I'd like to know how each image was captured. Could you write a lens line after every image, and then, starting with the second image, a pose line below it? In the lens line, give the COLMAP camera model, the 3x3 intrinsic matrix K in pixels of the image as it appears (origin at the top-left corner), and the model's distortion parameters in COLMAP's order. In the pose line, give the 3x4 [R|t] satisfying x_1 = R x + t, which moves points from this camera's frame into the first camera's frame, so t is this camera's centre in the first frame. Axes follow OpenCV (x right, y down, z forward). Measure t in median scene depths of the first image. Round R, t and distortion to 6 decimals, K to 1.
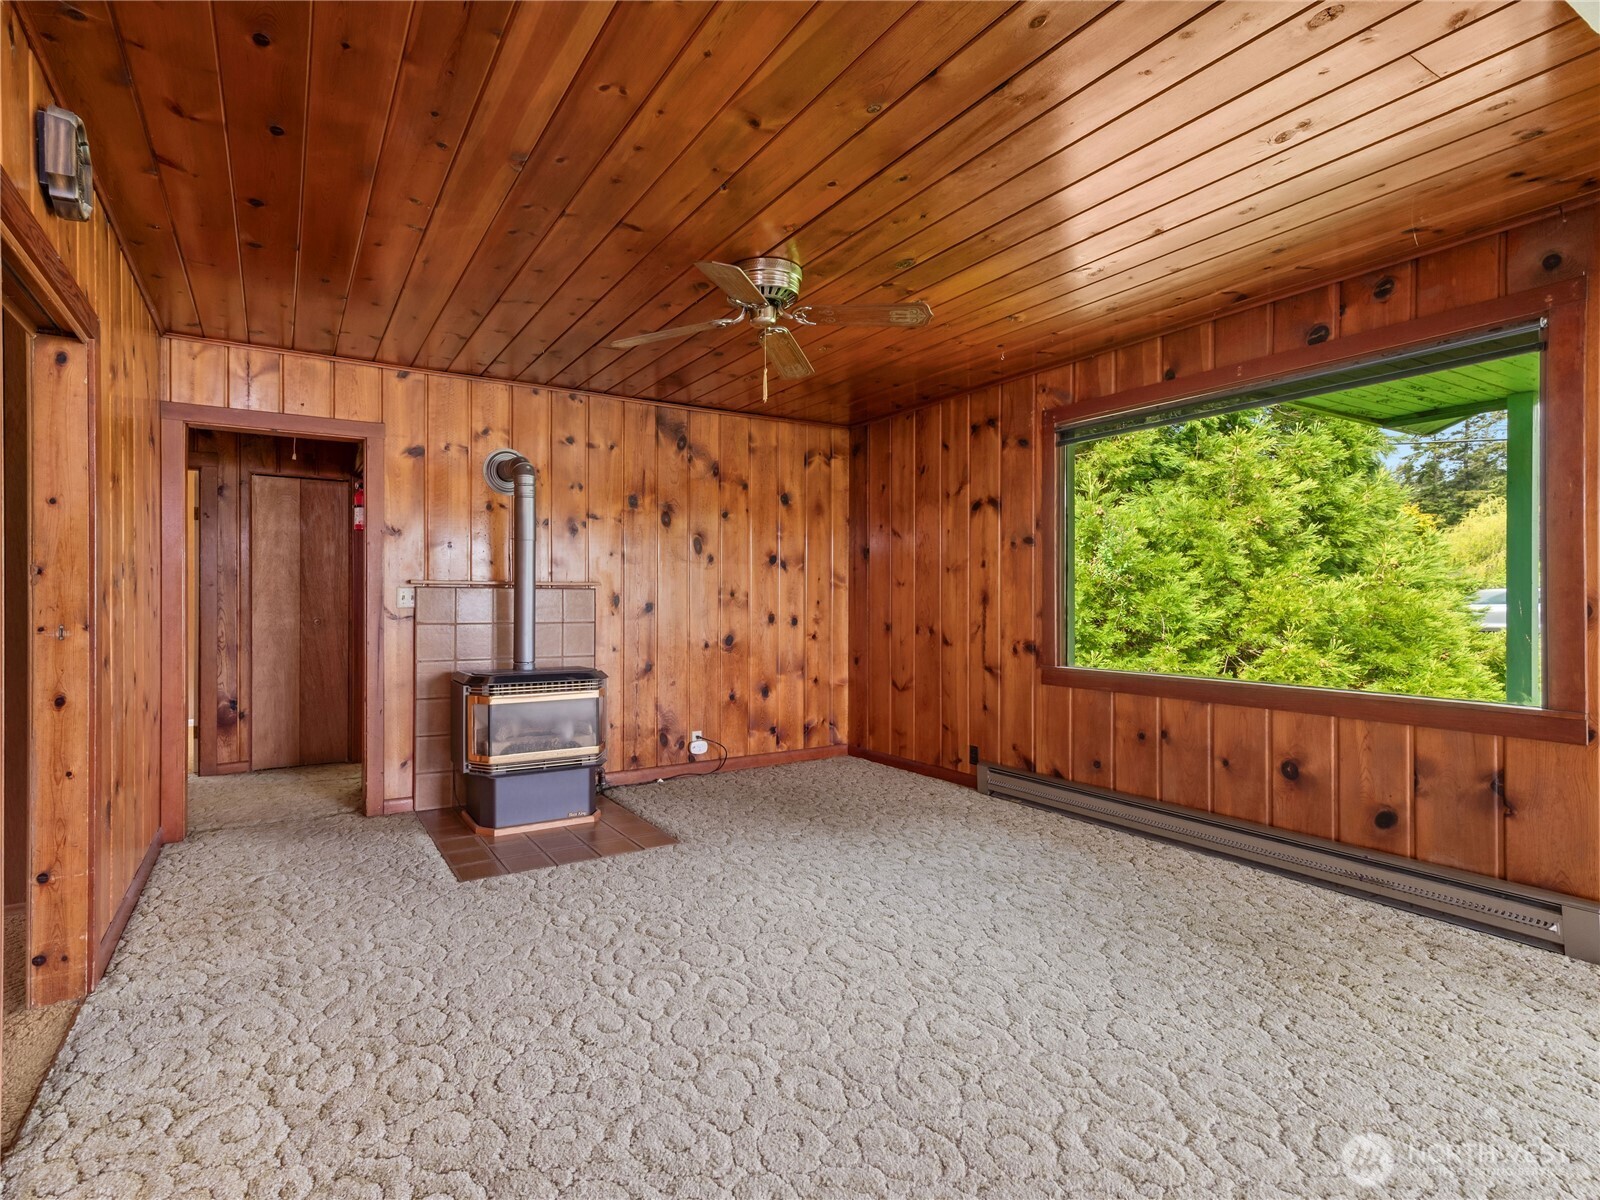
lens RADIAL K [[761.0, 0, 802.7], [0, 761.0, 598.4], [0, 0, 1]] dist [0.018303, 0.000161]
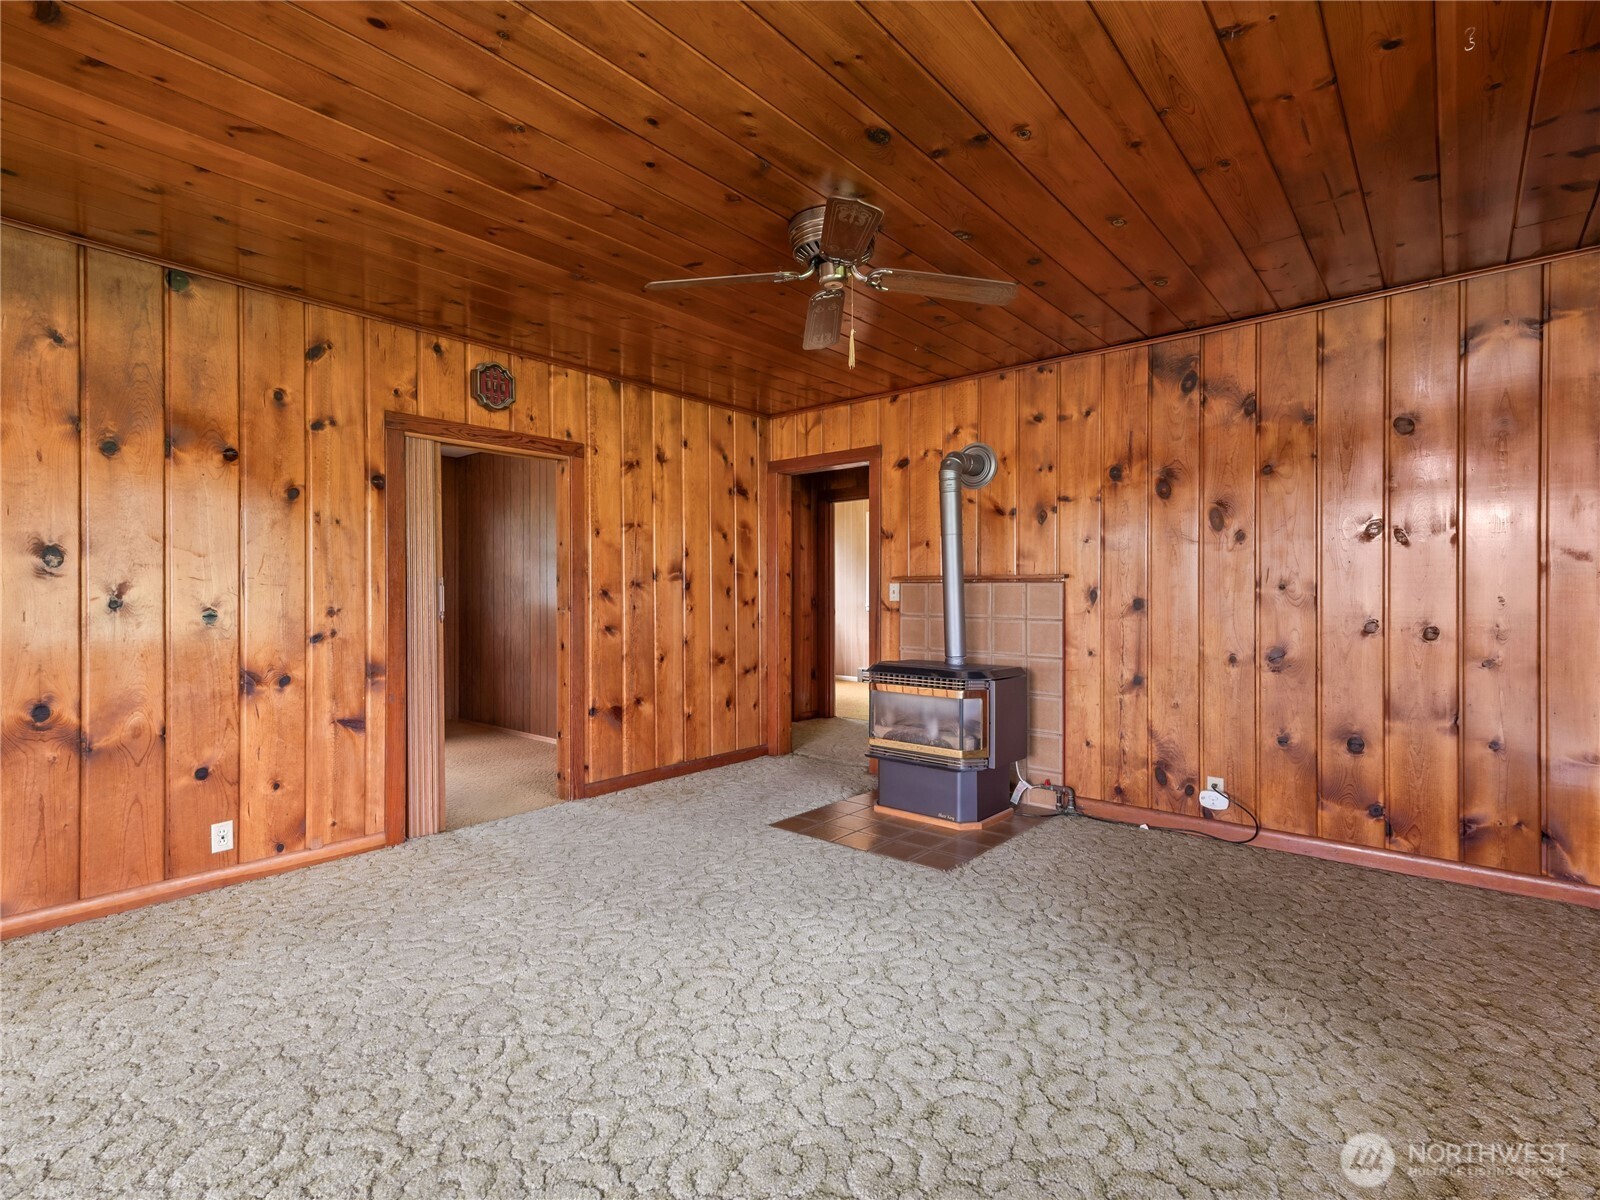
lens RADIAL K [[821.4, 0, 792.5], [0, 821.4, 595.4], [0, 0, 1]] dist [0.016898, -0.000757]
pose [[0.289550, 0.004031, -0.957154, 0.521623], [0.001267, 0.999989, 0.004595, -0.001798], [0.957162, -0.002543, 0.289541, 0.417358]]
